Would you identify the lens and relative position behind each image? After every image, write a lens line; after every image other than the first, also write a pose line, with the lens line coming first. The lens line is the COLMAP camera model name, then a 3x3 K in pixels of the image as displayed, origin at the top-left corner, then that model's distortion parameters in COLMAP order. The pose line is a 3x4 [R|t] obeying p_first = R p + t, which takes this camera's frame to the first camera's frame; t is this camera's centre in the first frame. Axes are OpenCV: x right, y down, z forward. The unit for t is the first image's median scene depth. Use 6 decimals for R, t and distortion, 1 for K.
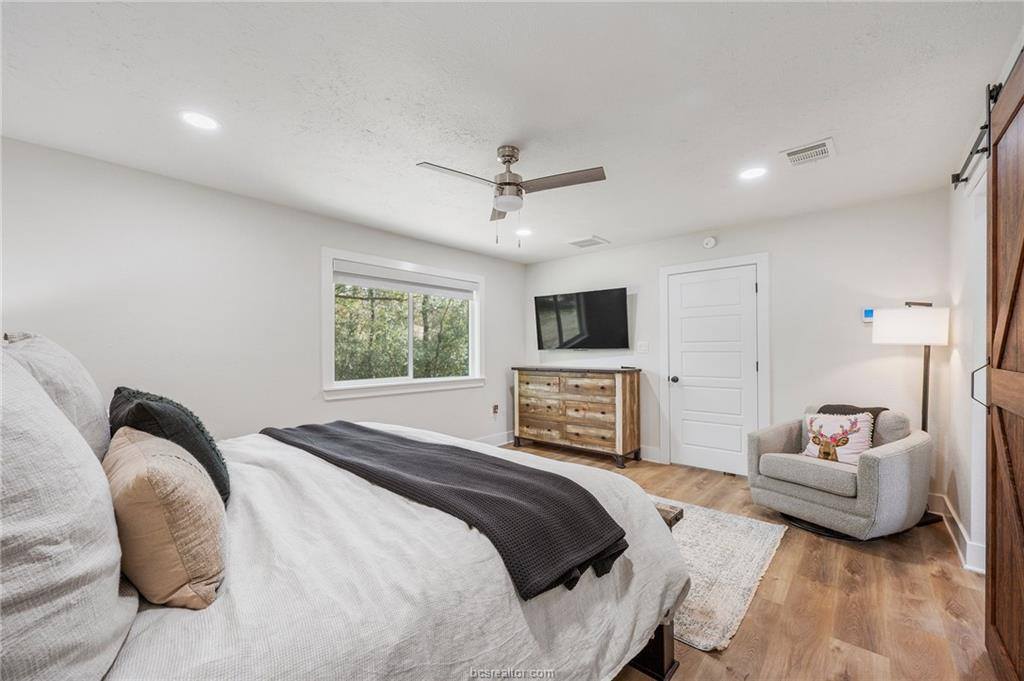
lens RADIAL K [[400.1, 0, 513.1], [0, 400.1, 348.1], [0, 0, 1]] dist [-0.001253, -0.001645]
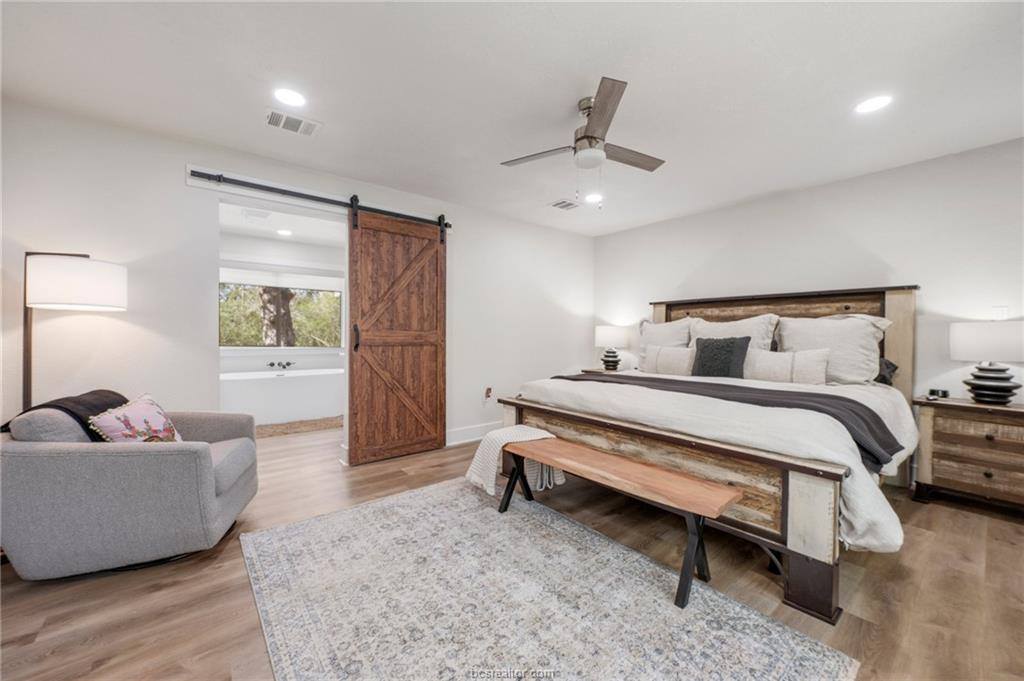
lens RADIAL K [[400.1, 0, 512.0], [0, 400.1, 338.1], [0, 0, 1]] dist [-0.001253, -0.001645]
pose [[-0.988420, -0.004137, 0.151688, 0.035629], [-0.003638, 0.999987, 0.003566, 0.051314], [-0.151700, 0.002973, -0.988422, 1.534571]]
